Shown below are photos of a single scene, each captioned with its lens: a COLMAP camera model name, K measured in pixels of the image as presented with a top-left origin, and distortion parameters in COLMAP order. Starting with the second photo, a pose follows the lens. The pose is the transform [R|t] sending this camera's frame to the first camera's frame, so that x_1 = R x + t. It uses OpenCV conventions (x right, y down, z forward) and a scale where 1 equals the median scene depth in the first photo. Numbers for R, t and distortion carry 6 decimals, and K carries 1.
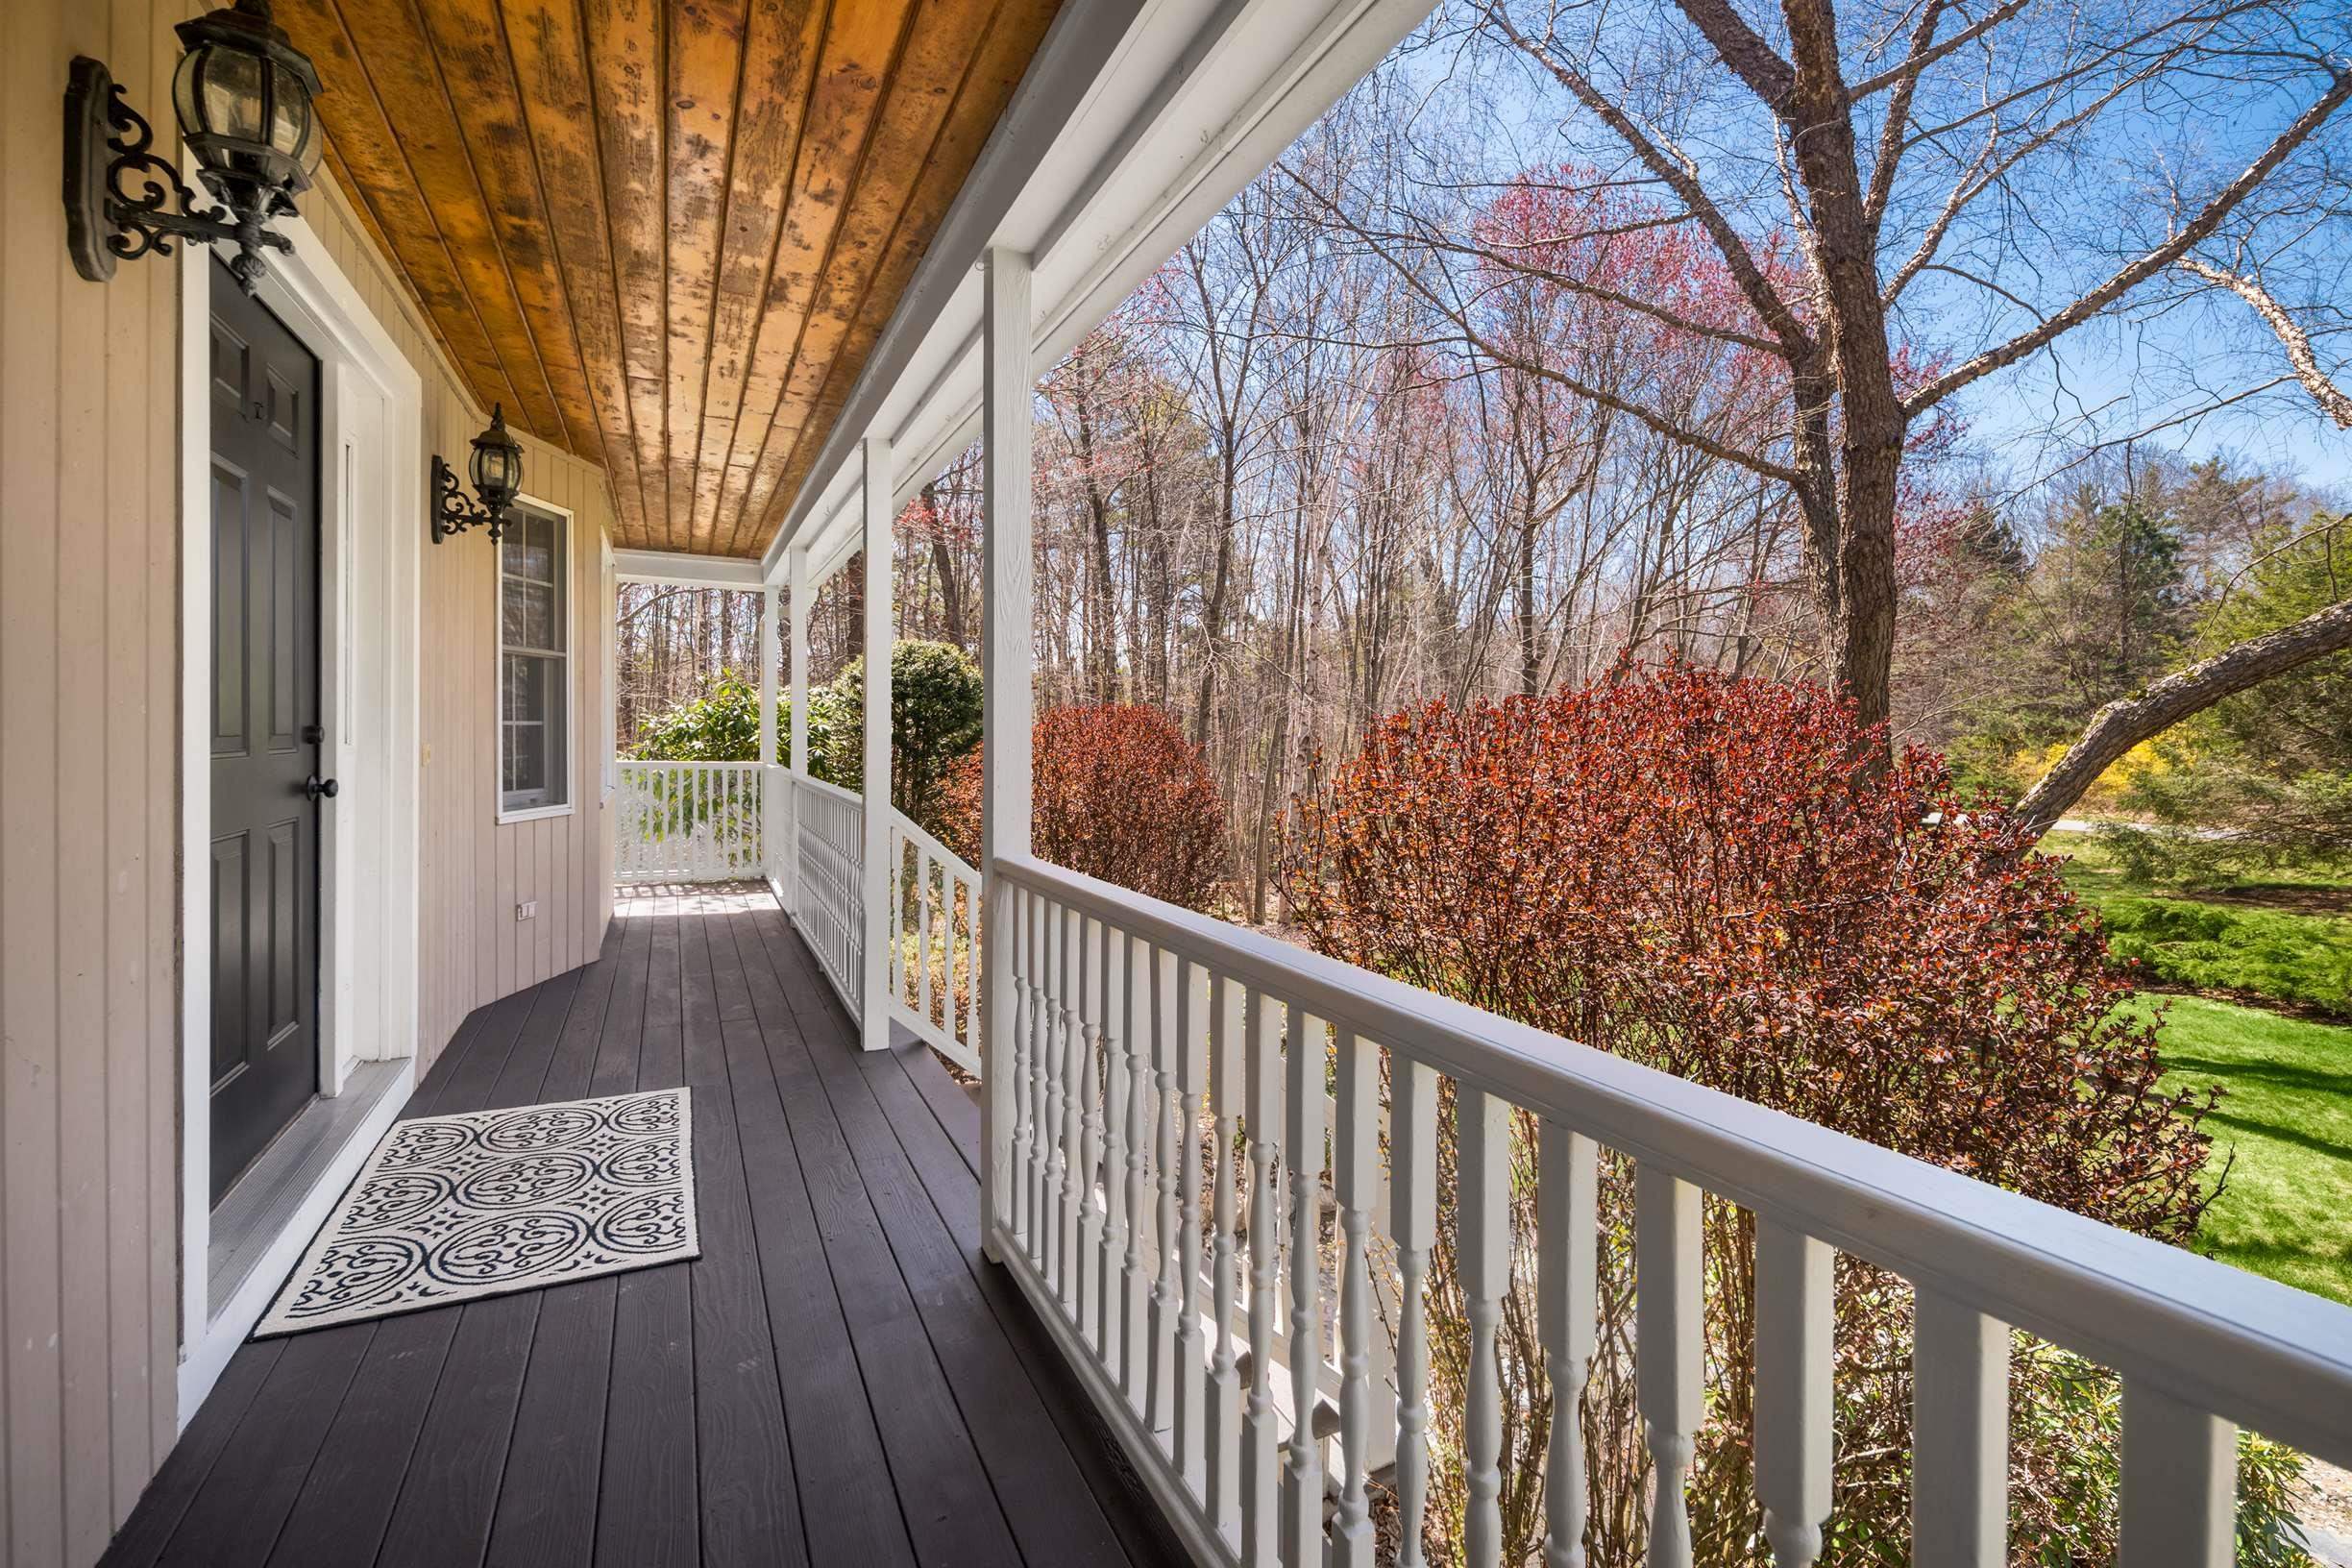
lens RADIAL K [[1024.0, 0, 1186.5], [0, 1024.0, 734.2], [0, 0, 1]] dist [-0.002134, -0.000312]
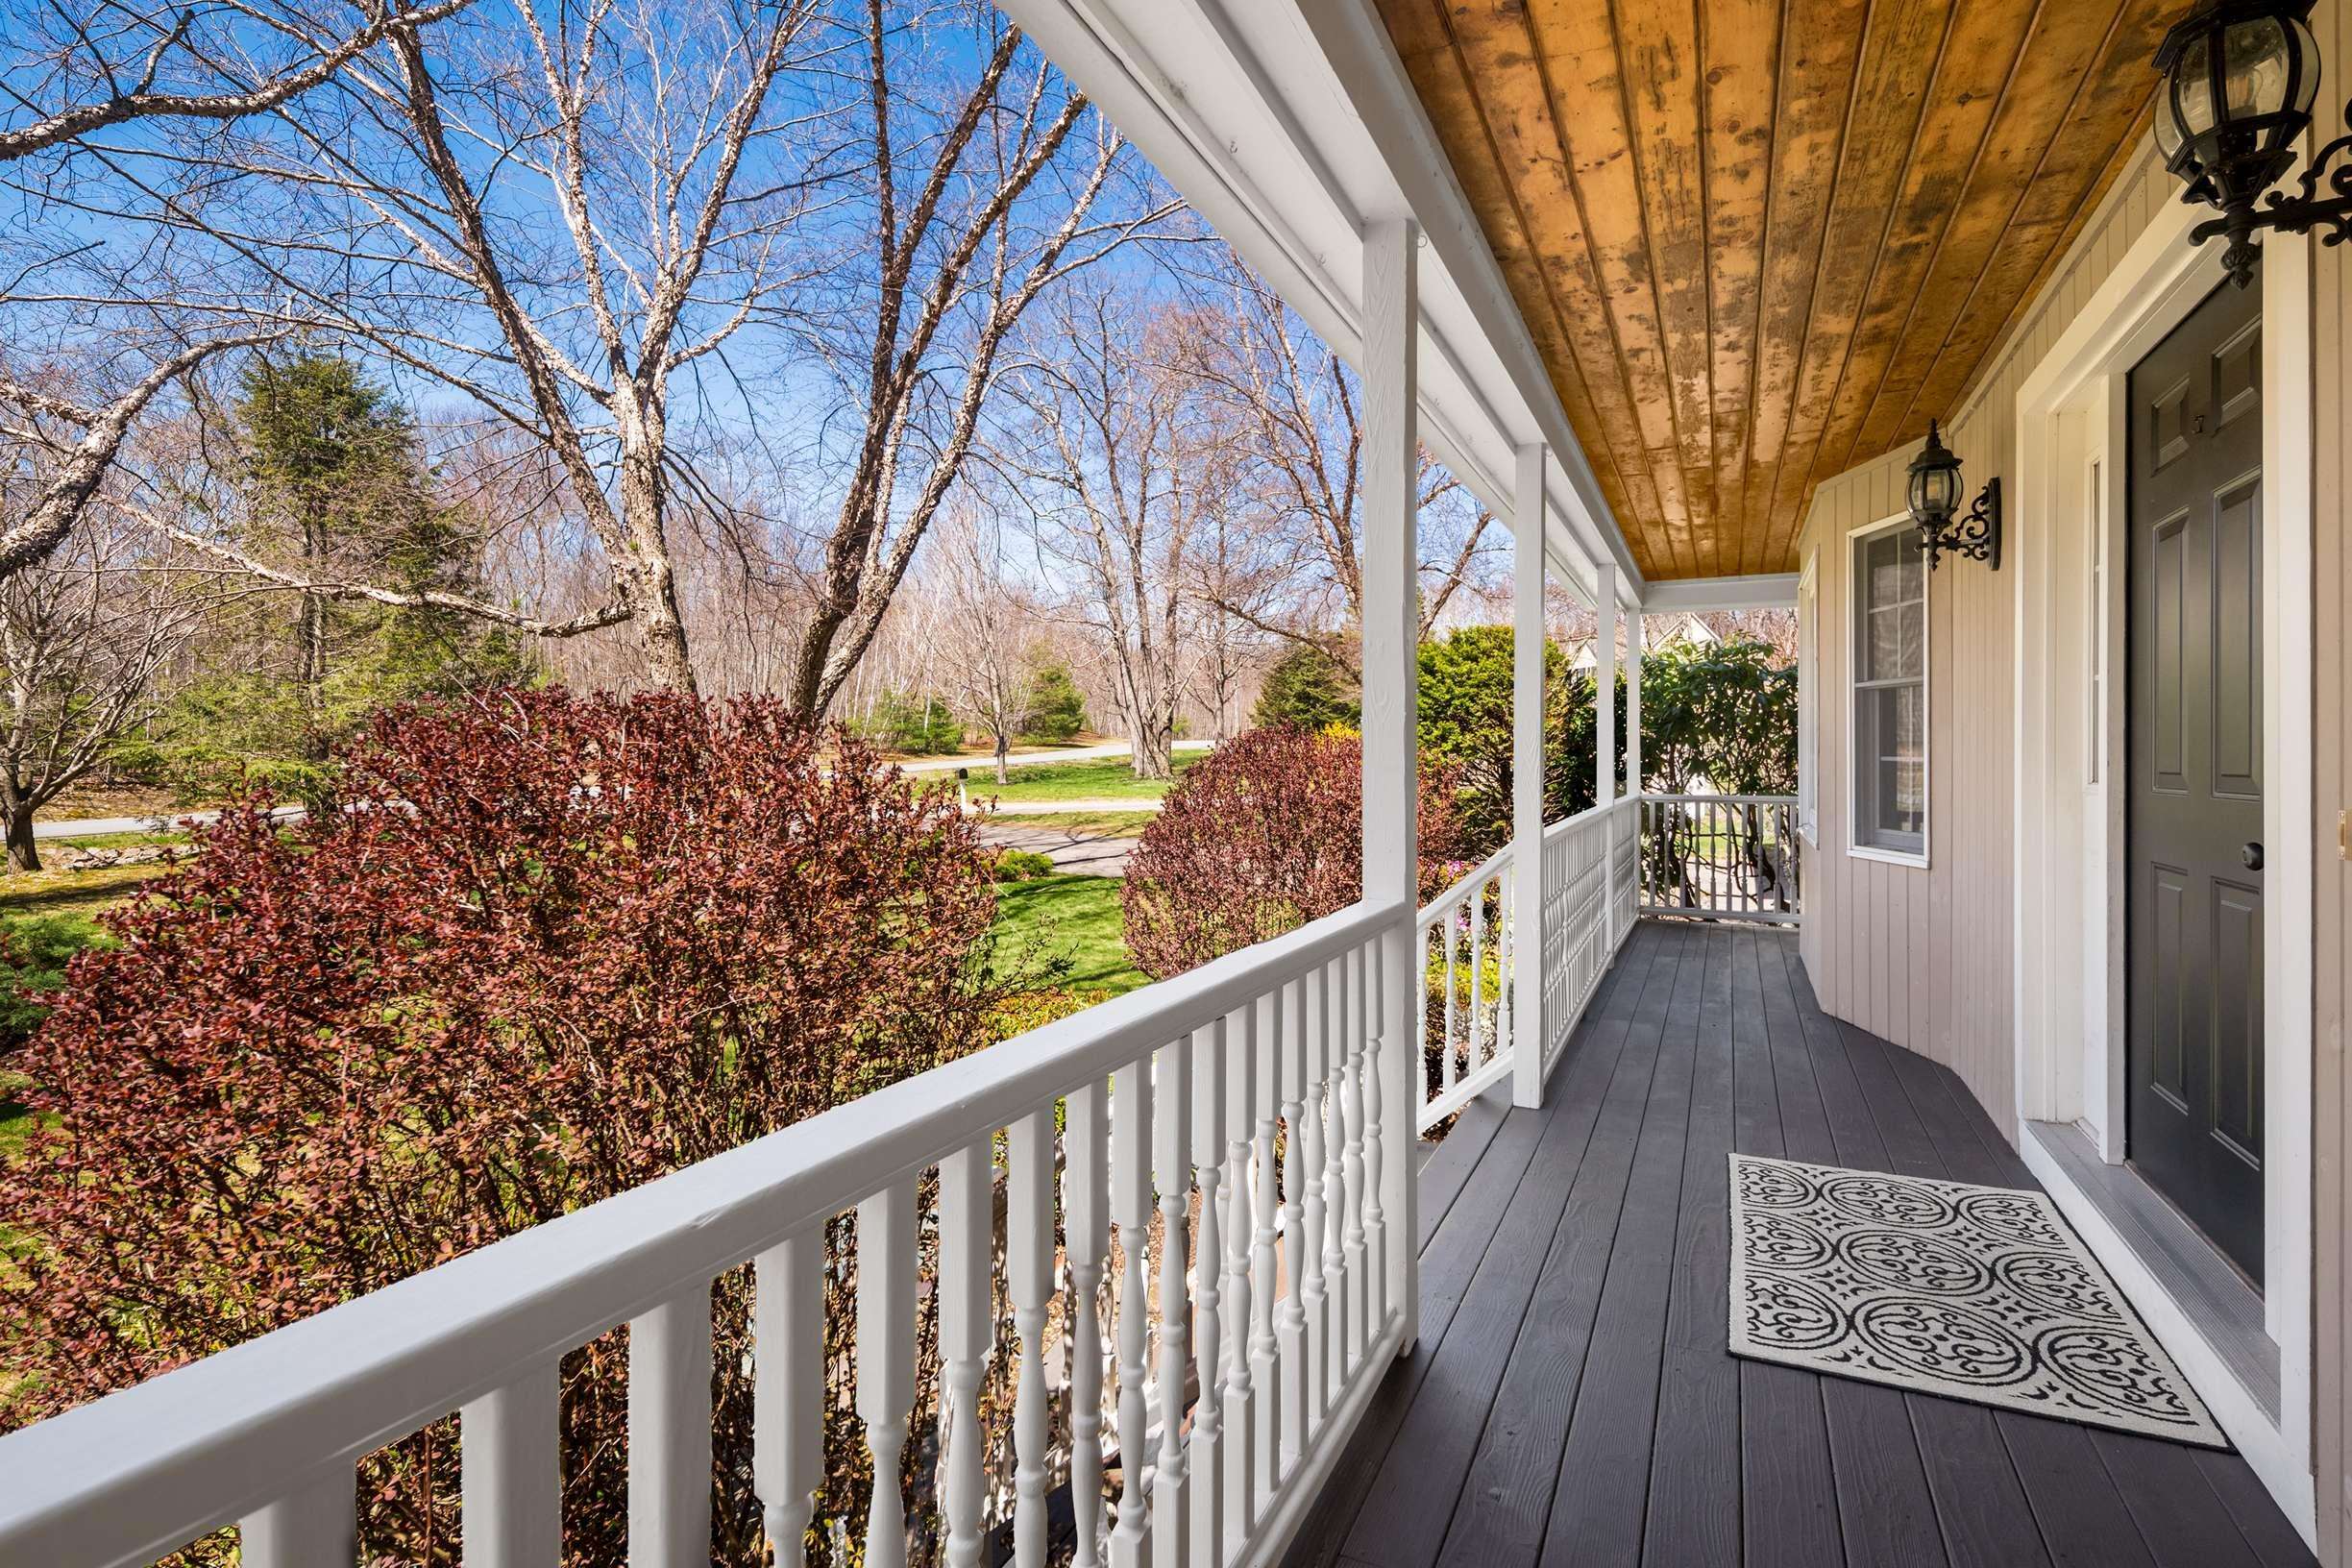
lens RADIAL K [[1106.3, 0, 1240.9], [0, 1106.3, 746.5], [0, 0, 1]] dist [0.001448, 0.000234]
pose [[-0.636454, -0.004289, 0.771303, -1.010107], [-0.000175, 0.999985, 0.005417, -0.022750], [-0.771315, 0.003313, -0.636445, 2.056274]]
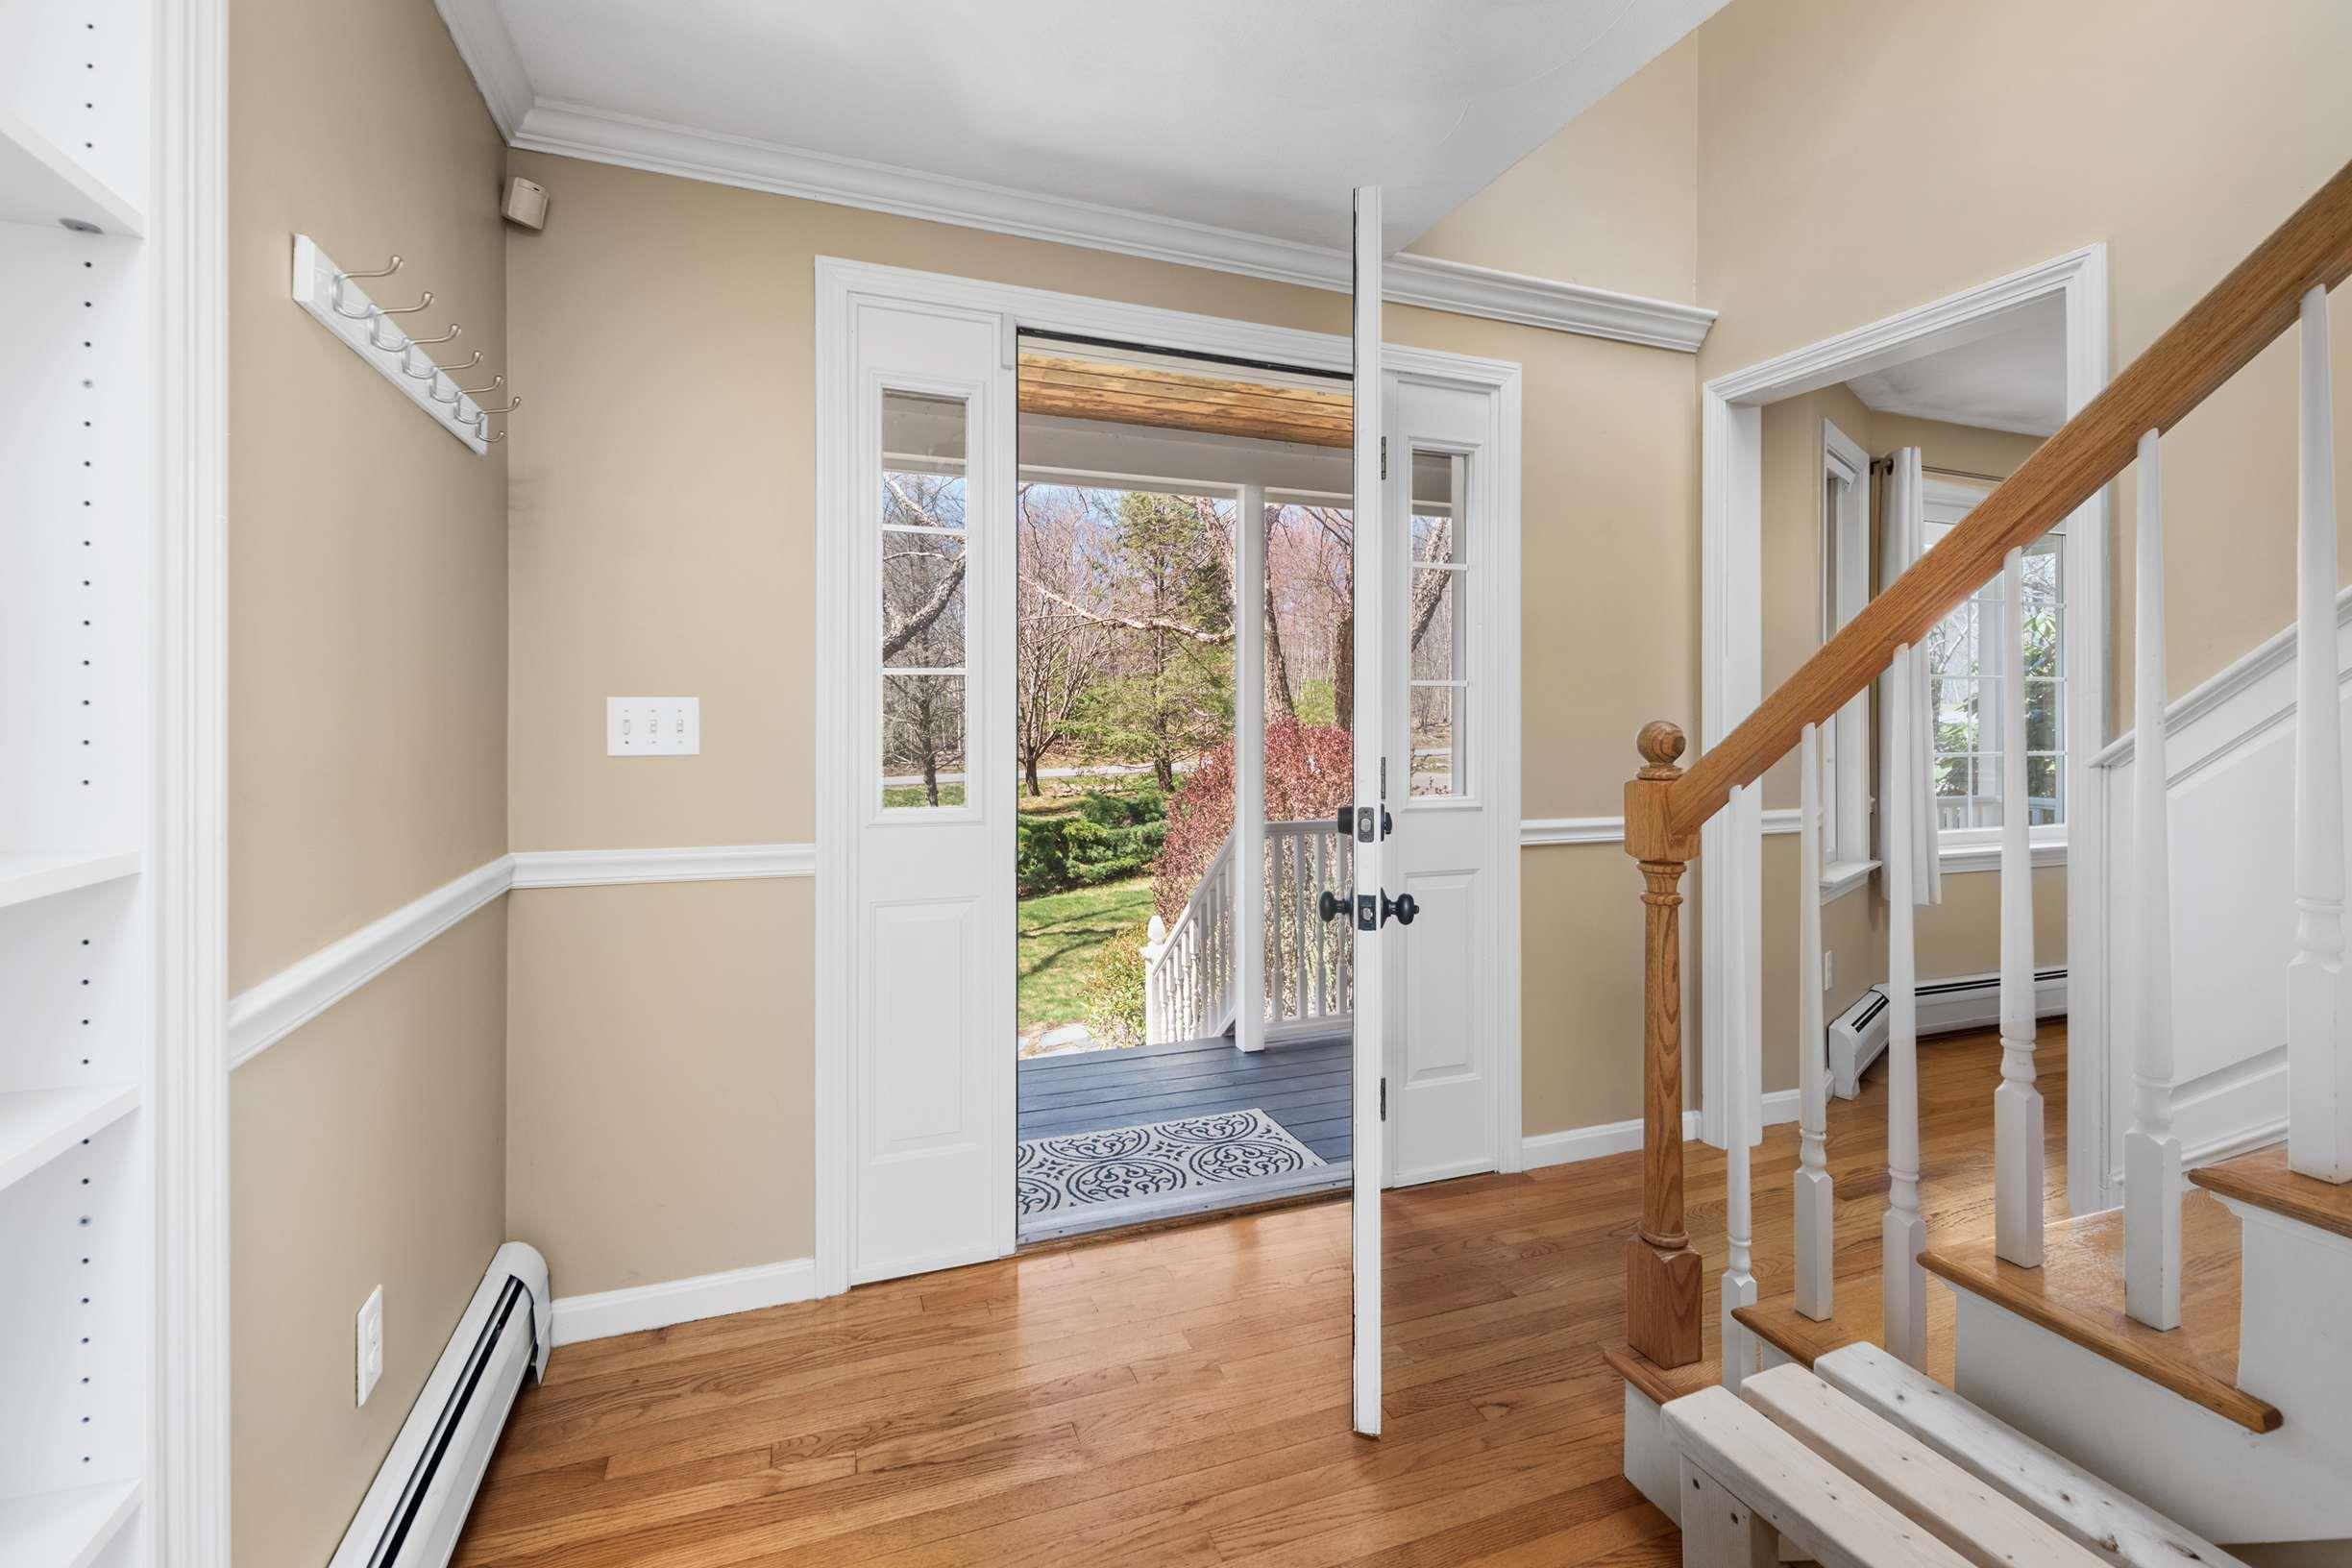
lens RADIAL K [[1067.7, 0, 1190.5], [0, 1067.7, 717.9], [0, 0, 1]] dist [0.000427, 0.000028]
pose [[0.105777, -0.005513, 0.994375, -1.752970], [0.009069, 0.999948, 0.004579, -0.064011], [-0.994349, 0.008533, 0.105822, 0.798209]]
